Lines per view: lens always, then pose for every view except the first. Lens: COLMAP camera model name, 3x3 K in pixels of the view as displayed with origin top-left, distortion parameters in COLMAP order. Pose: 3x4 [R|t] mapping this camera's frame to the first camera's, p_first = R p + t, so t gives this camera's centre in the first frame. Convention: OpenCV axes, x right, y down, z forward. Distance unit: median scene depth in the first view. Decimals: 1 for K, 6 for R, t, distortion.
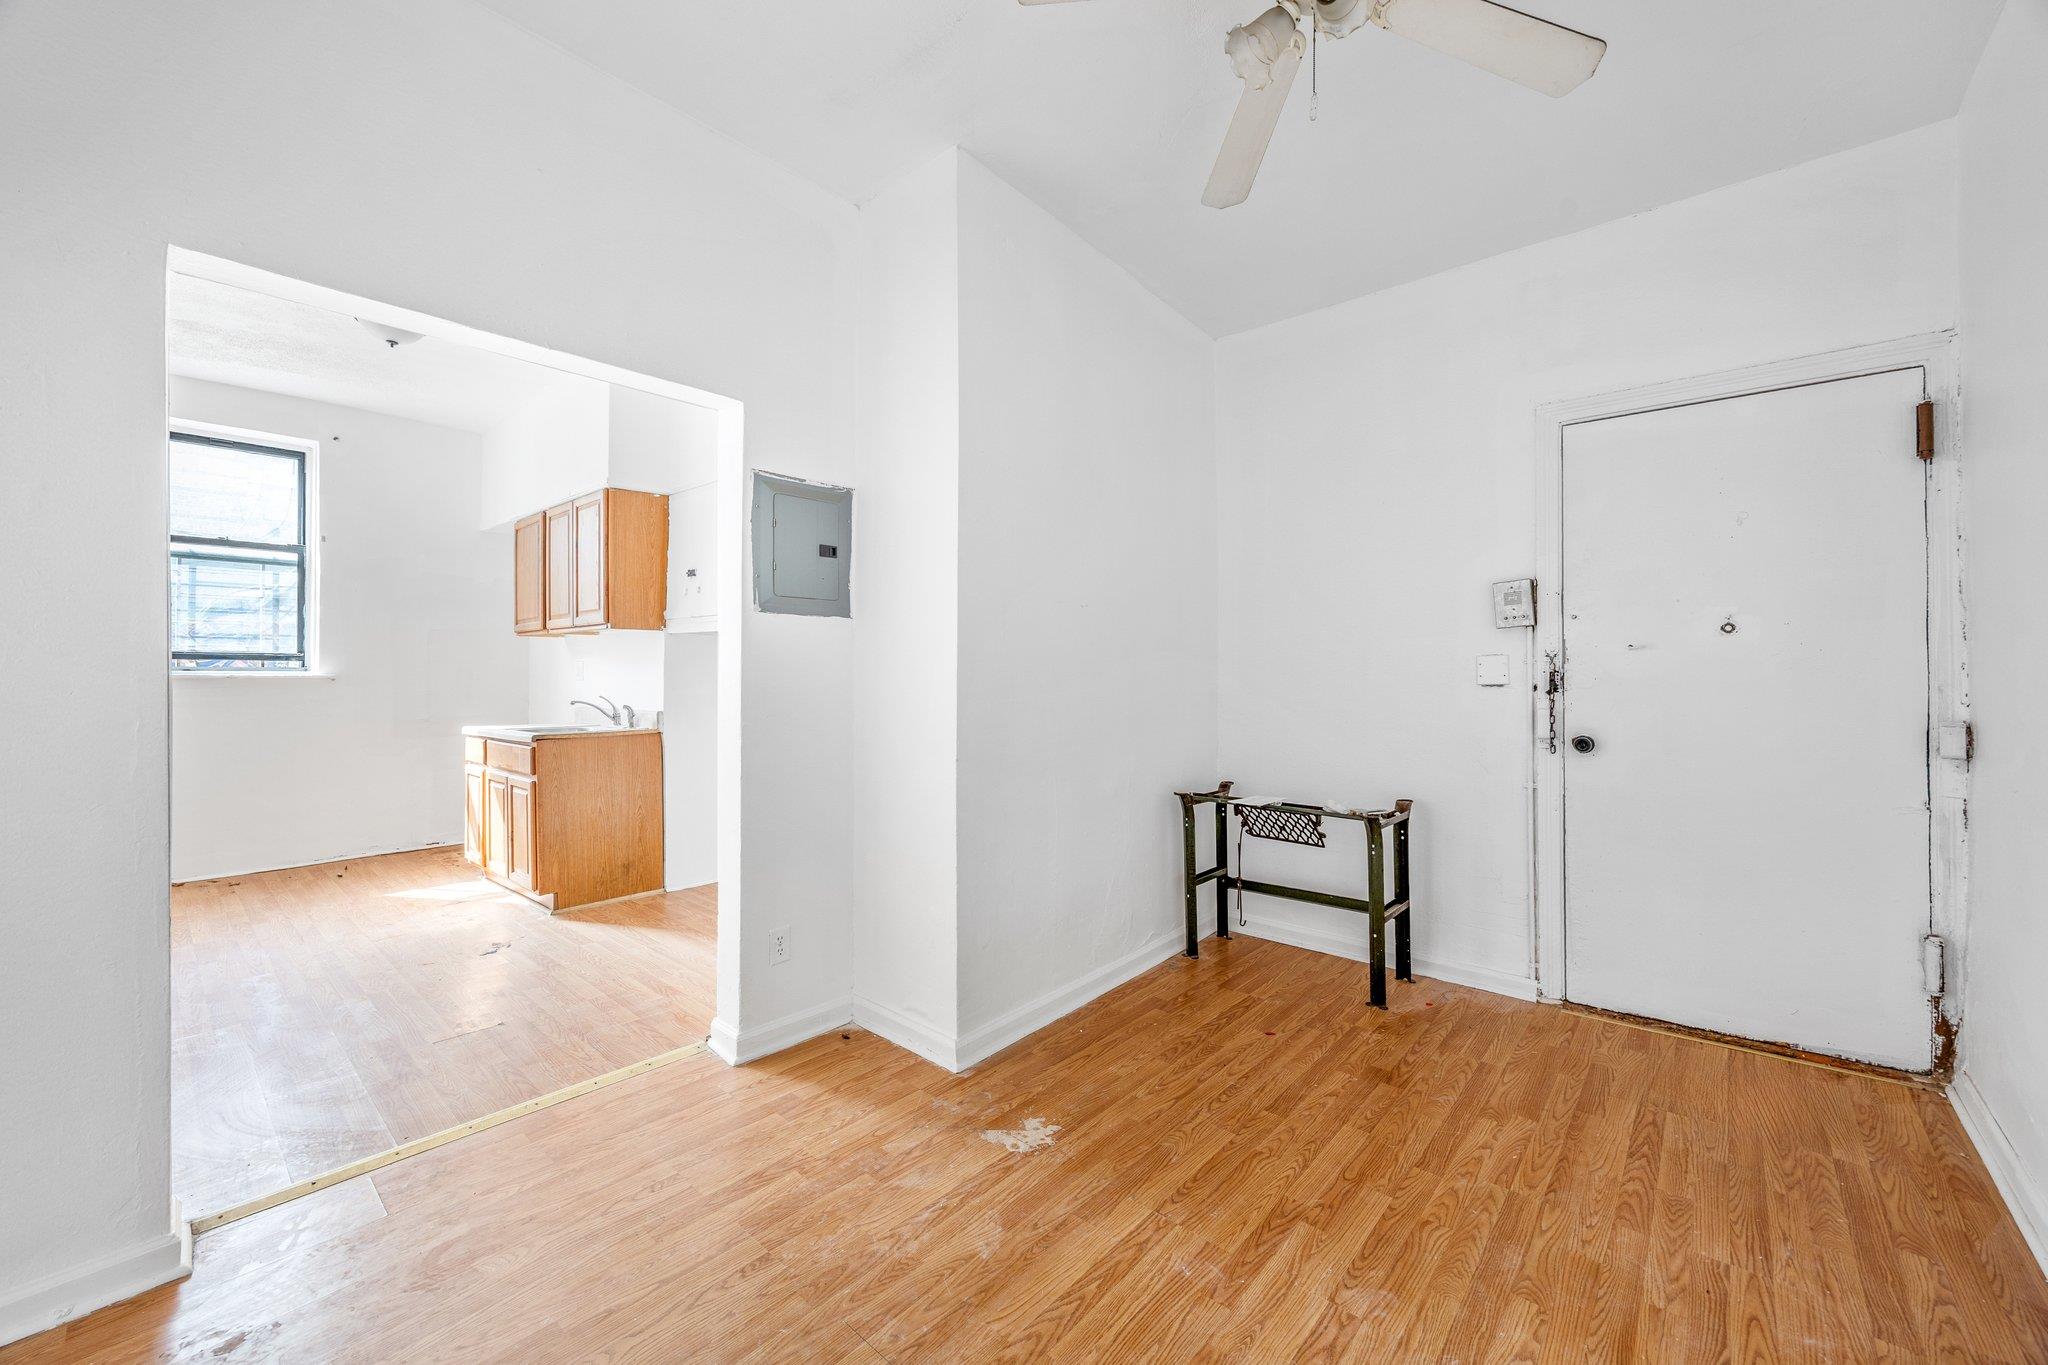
lens RADIAL K [[791.0, 0, 1017.9], [0, 791.0, 676.1], [0, 0, 1]] dist [-0.003001, -0.000534]
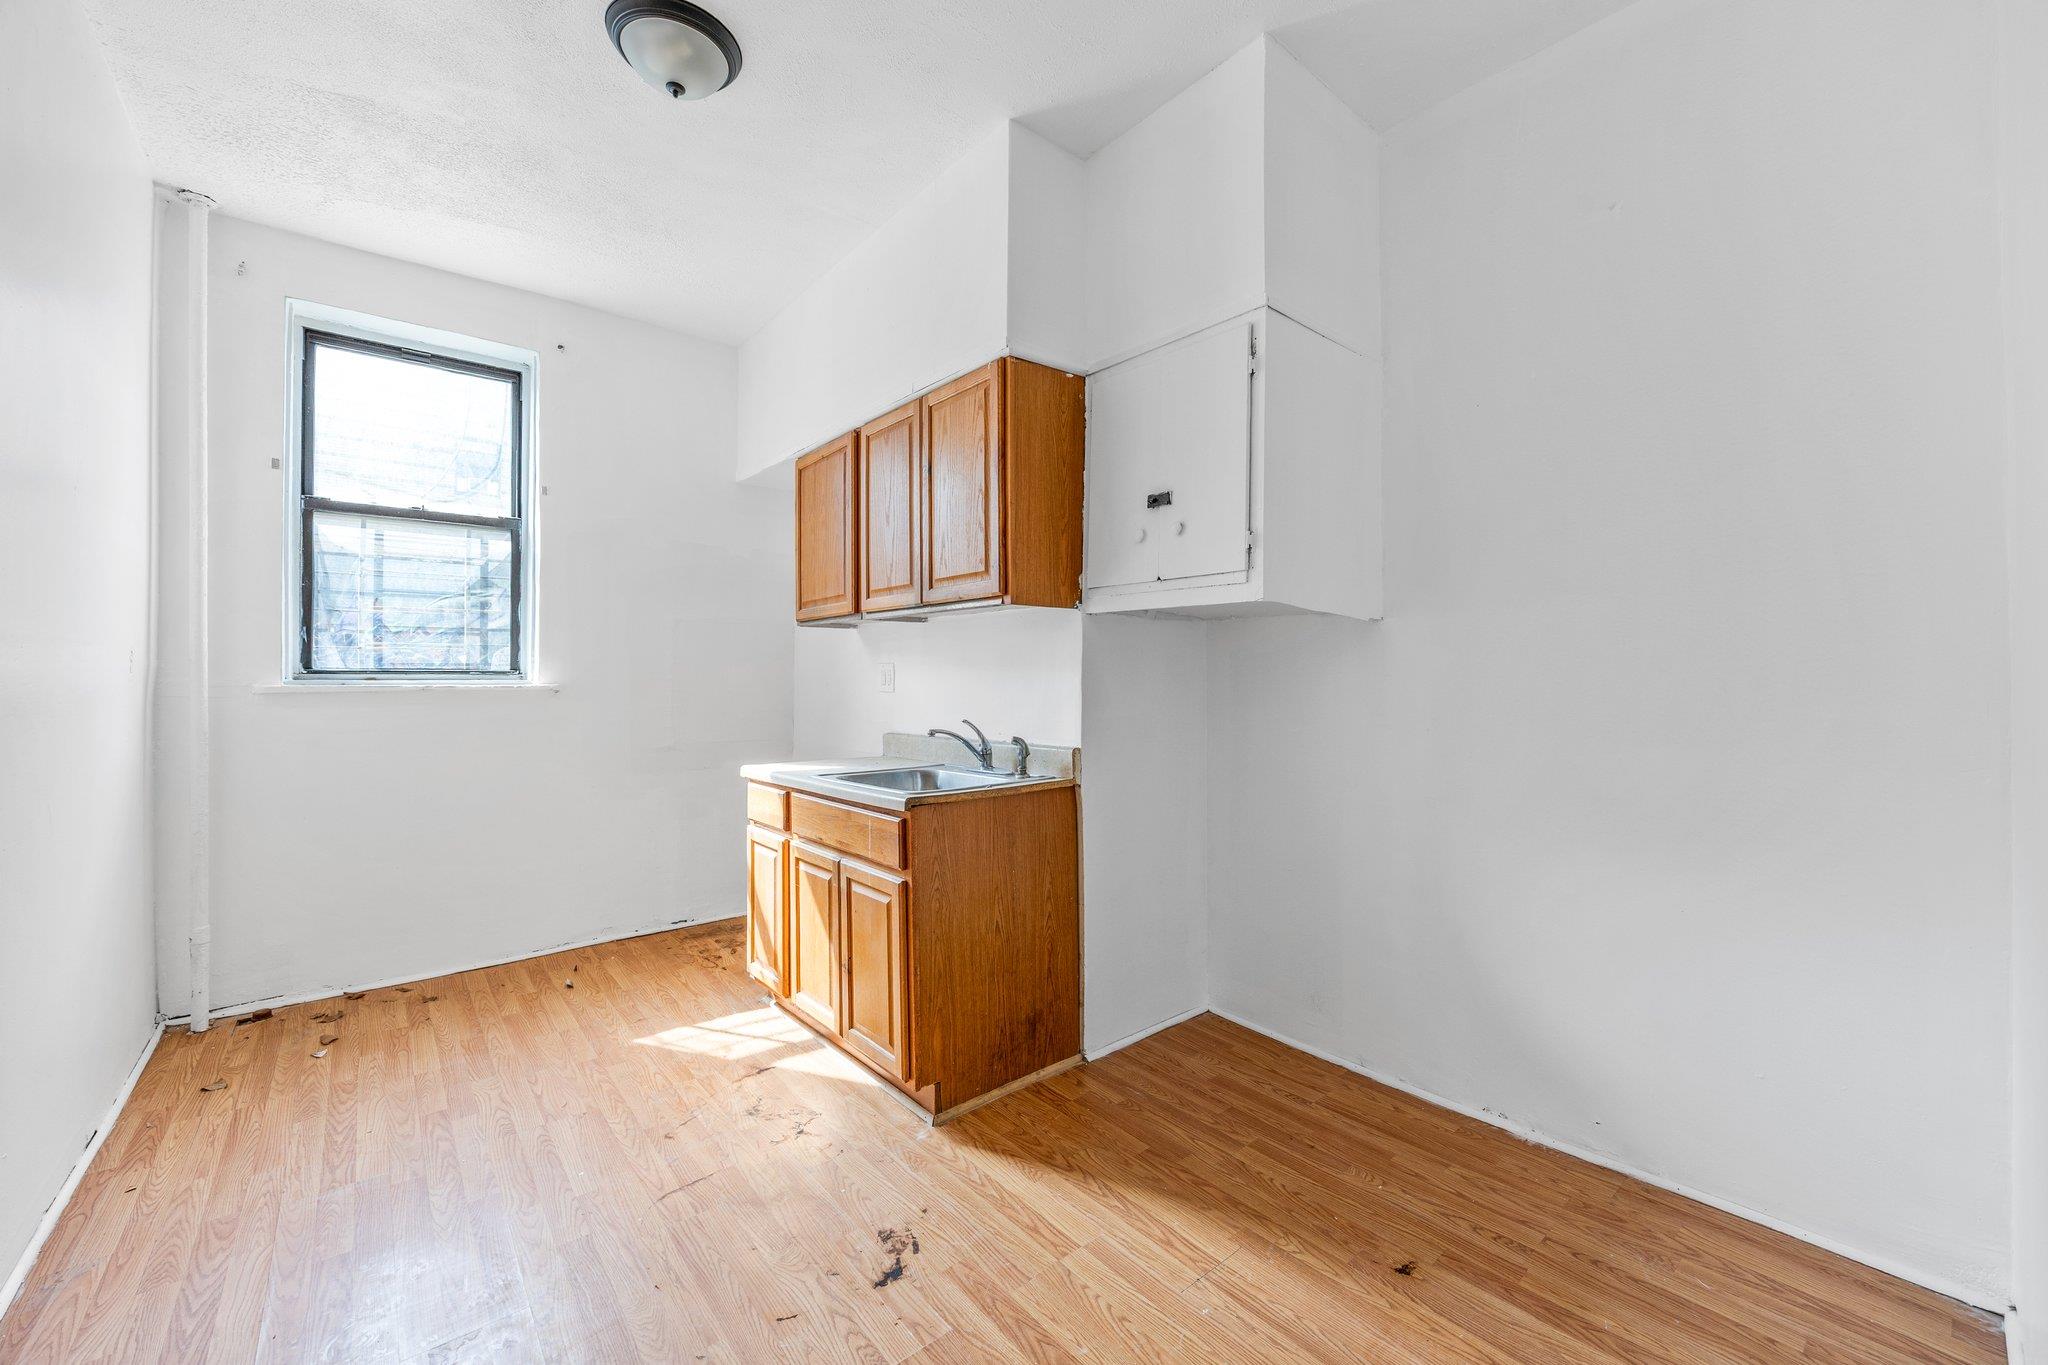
lens RADIAL K [[813.9, 0, 1035.0], [0, 813.9, 667.5], [0, 0, 1]] dist [-0.003215, 0.000368]
pose [[0.988188, -0.007614, -0.153058, -0.422349], [0.006059, 0.999925, -0.010617, -0.008834], [0.153128, 0.009565, 0.988160, 0.439631]]
